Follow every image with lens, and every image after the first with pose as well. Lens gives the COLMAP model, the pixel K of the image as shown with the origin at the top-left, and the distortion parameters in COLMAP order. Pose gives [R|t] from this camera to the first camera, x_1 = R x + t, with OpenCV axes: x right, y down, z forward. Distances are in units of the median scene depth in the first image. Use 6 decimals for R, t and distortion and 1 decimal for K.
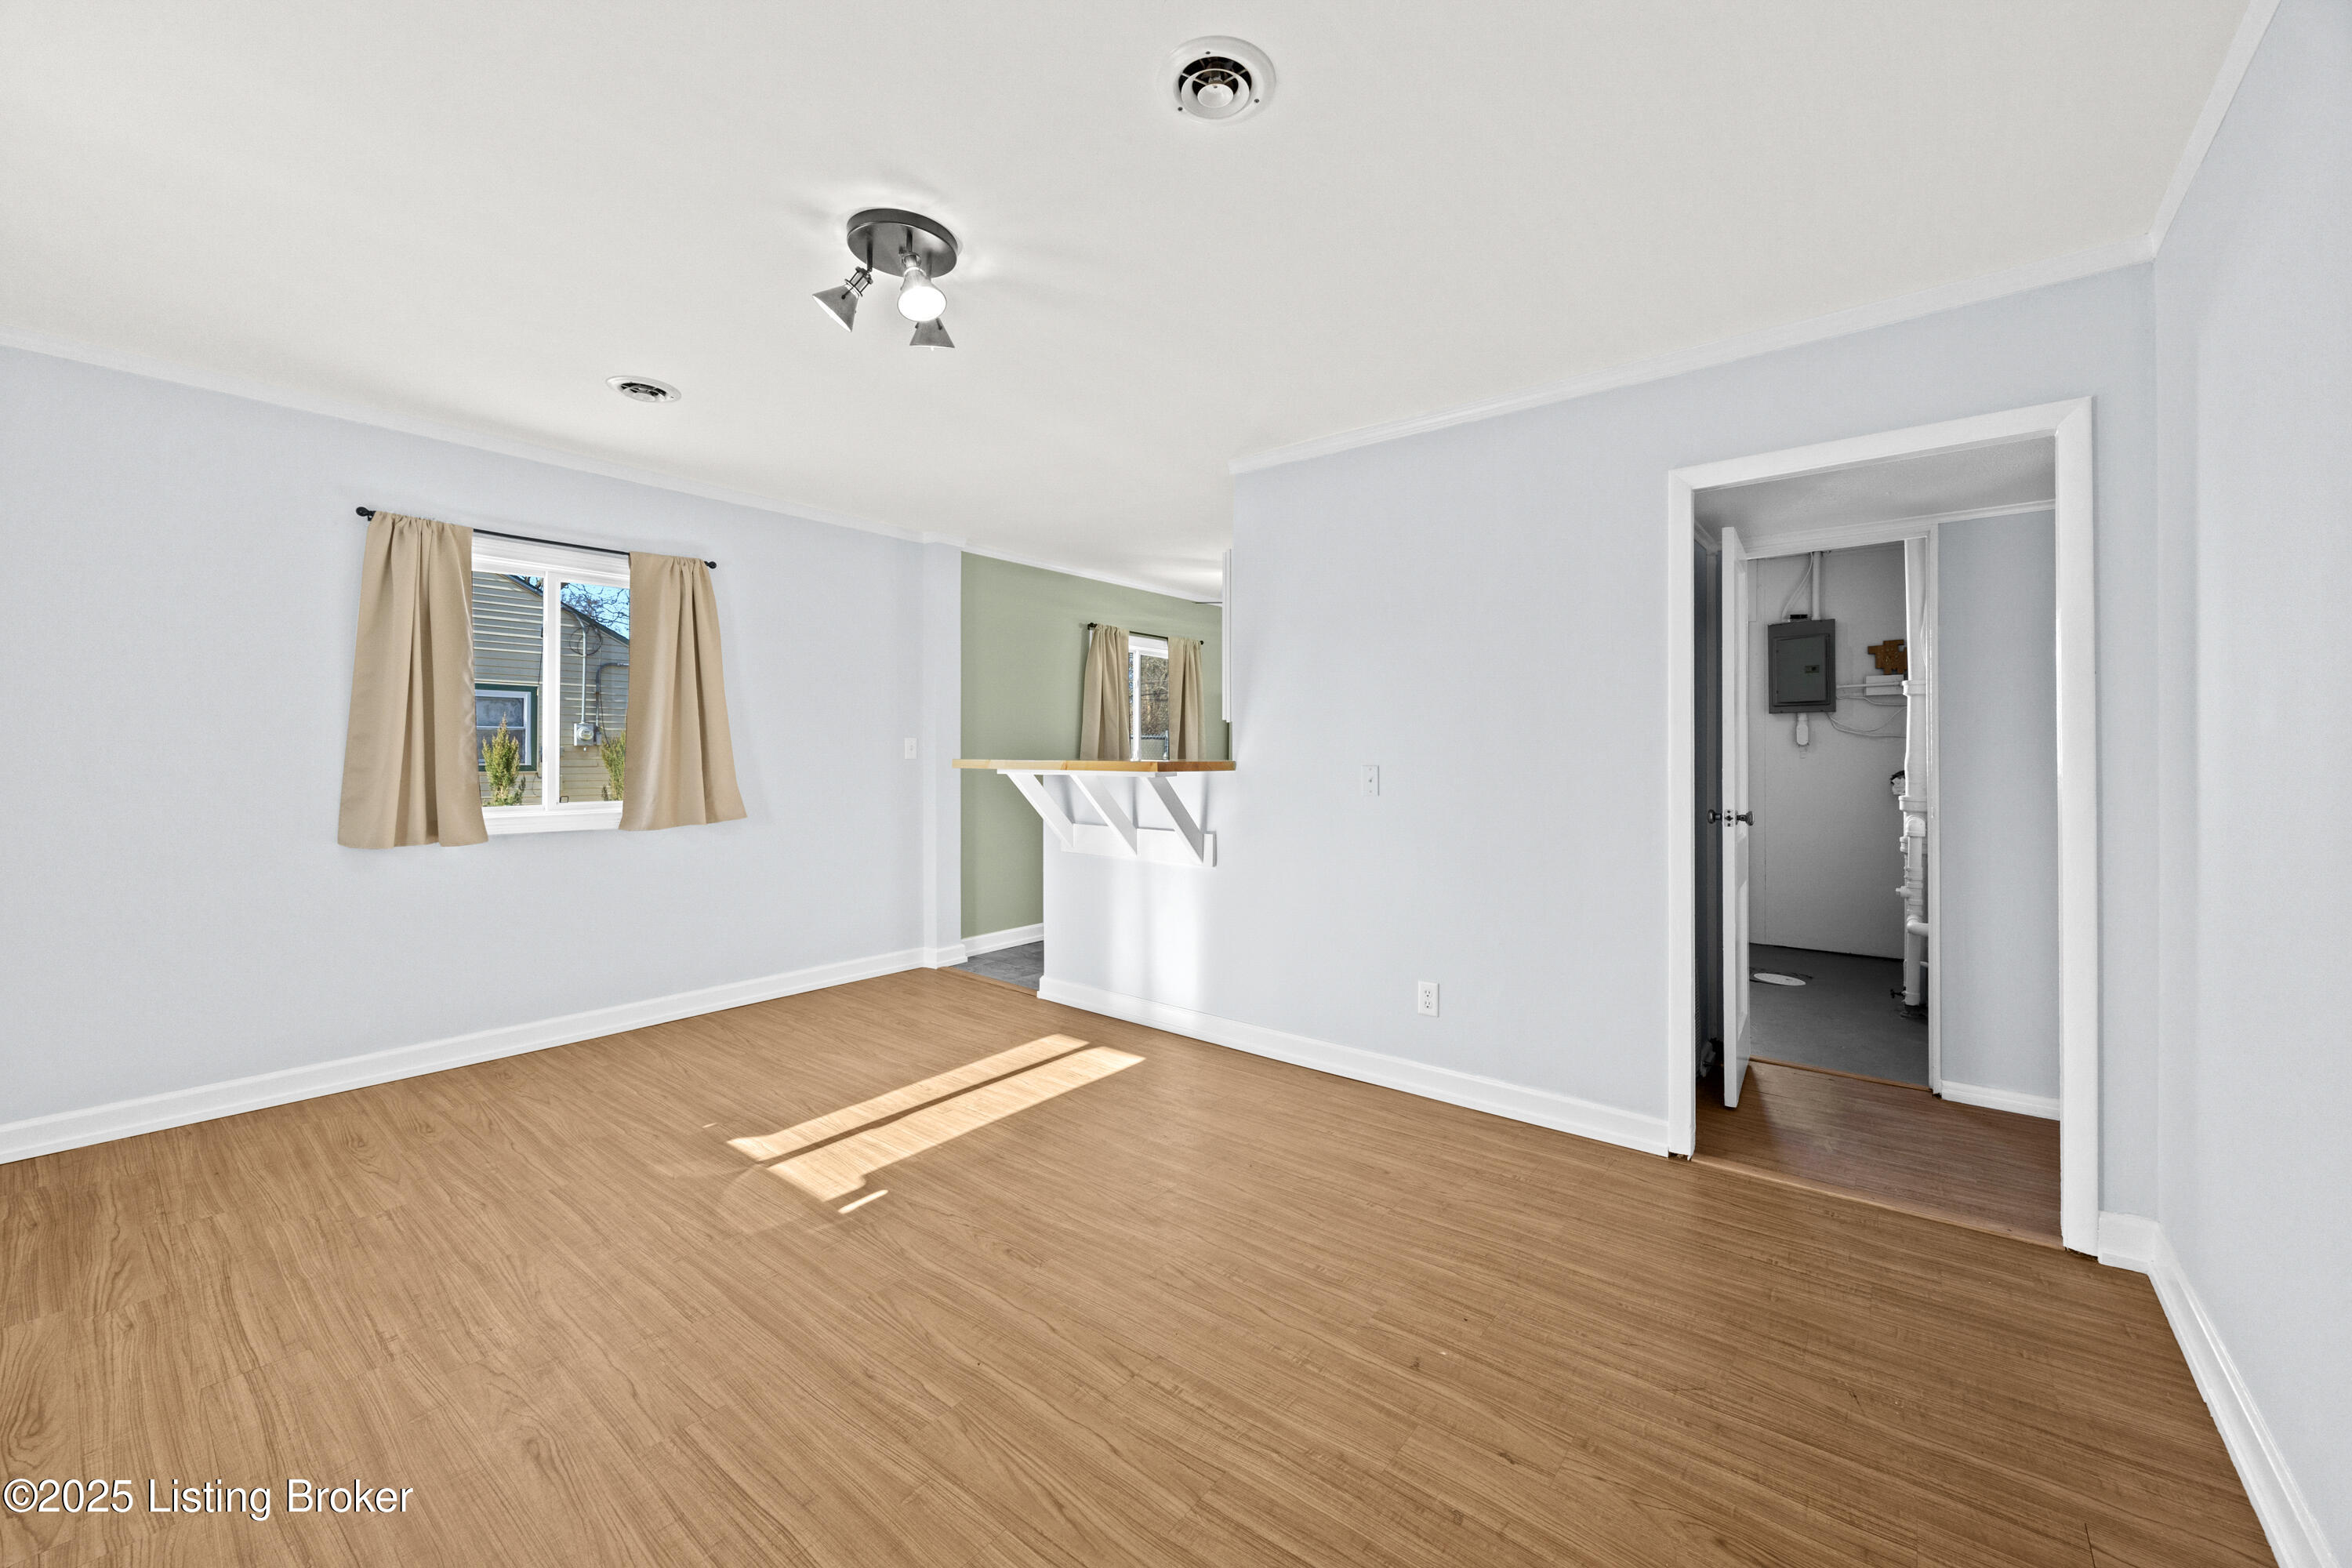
lens RADIAL K [[899.8, 0, 1185.7], [0, 899.8, 739.3], [0, 0, 1]] dist [-0.001905, 0.000286]
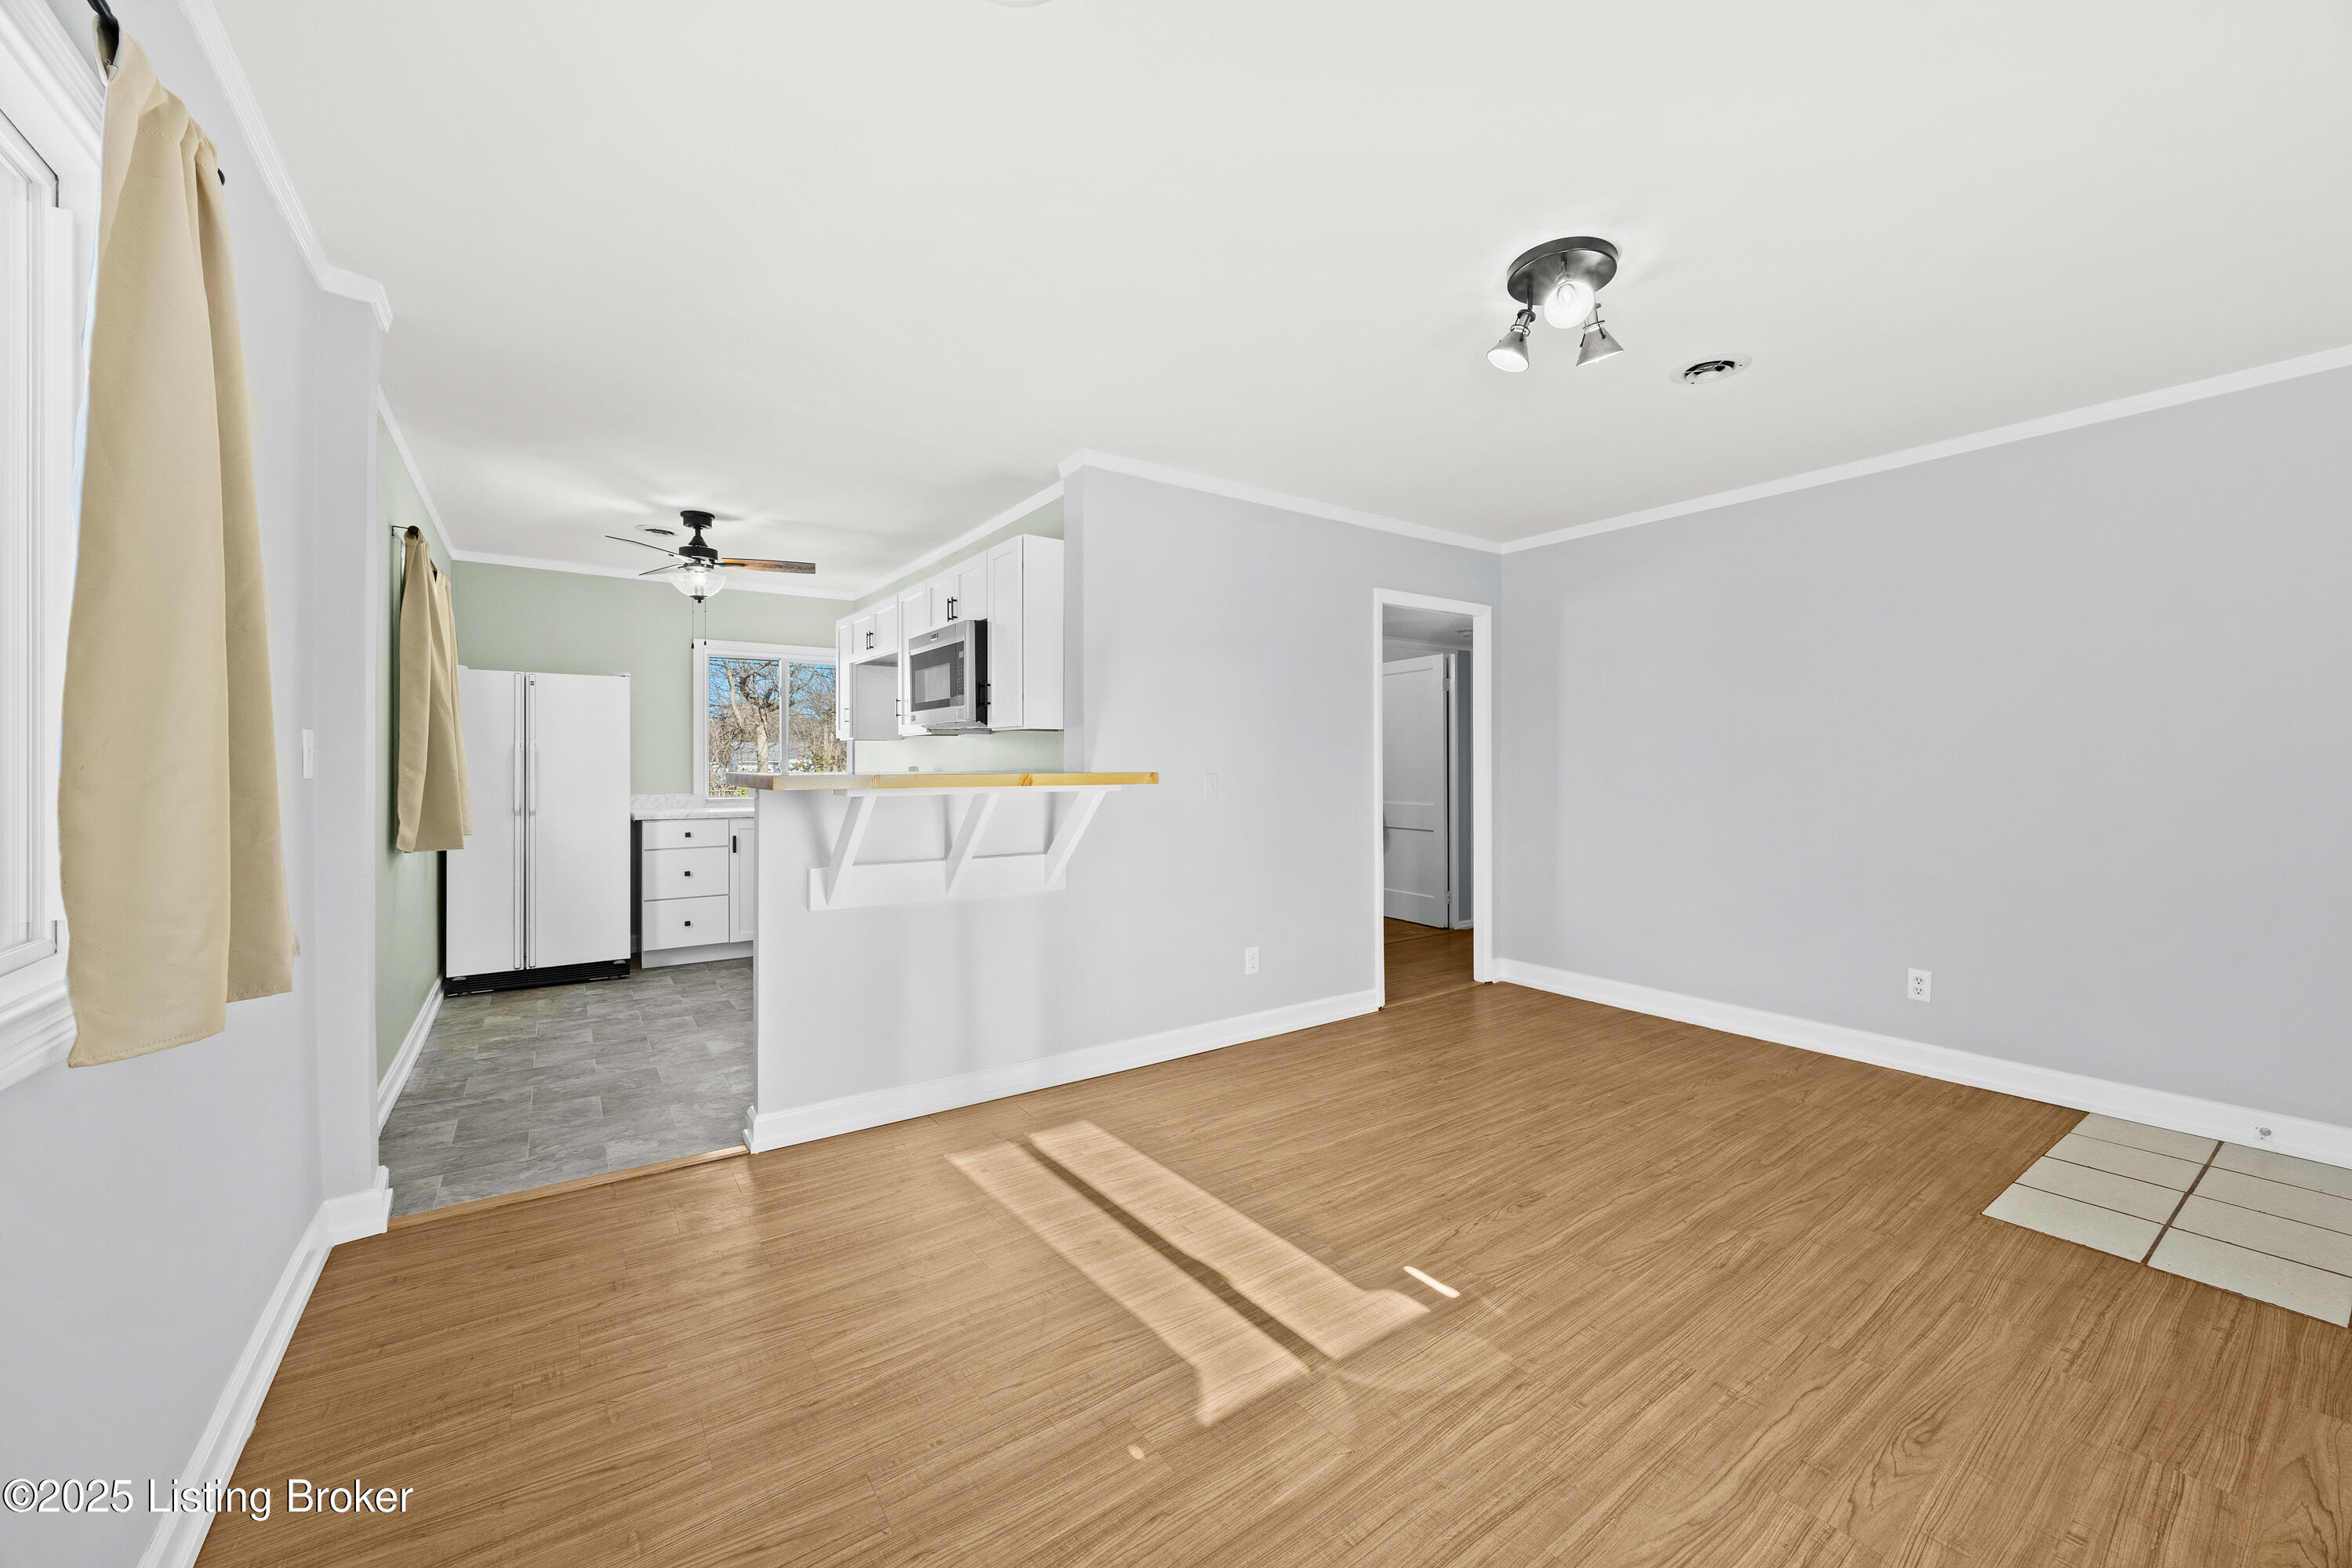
lens RADIAL K [[899.8, 0, 1178.1], [0, 899.8, 776.6], [0, 0, 1]] dist [-0.001905, 0.000286]
pose [[0.274779, -0.014402, 0.961400, -1.296761], [-0.013080, 0.999739, 0.018715, 0.013826], [-0.961418, -0.017718, 0.274519, 1.037122]]
